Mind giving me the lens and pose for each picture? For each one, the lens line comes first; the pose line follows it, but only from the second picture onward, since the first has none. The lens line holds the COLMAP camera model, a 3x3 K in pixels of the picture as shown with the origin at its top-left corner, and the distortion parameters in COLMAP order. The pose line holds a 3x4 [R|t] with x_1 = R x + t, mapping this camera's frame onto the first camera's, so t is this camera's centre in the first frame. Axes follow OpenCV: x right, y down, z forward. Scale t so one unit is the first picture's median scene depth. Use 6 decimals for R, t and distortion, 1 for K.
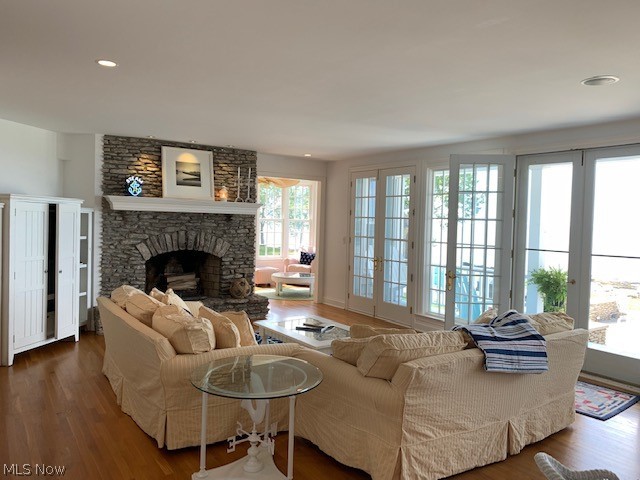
lens RADIAL K [[486.4, 0, 289.5], [0, 486.4, 237.0], [0, 0, 1]] dist [0.063440, -0.065901]
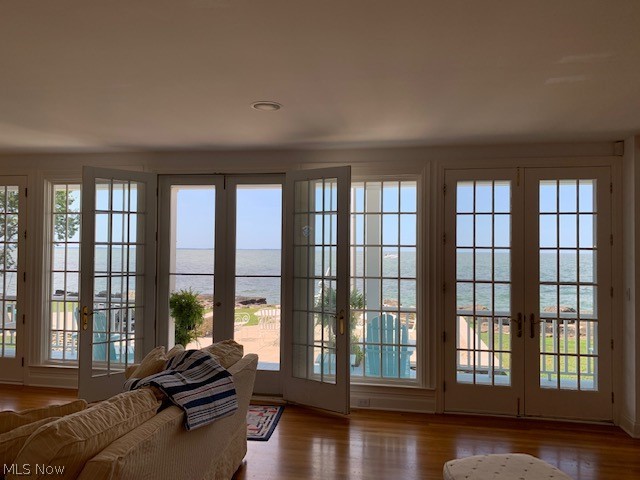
lens RADIAL K [[486.4, 0, 289.5], [0, 486.4, 237.0], [0, 0, 1]] dist [0.063440, -0.065901]
pose [[0.670621, -0.006880, 0.741768, -0.066035], [0.037555, 0.998990, -0.024687, -0.017105], [-0.740849, 0.044413, 0.670202, 0.230395]]
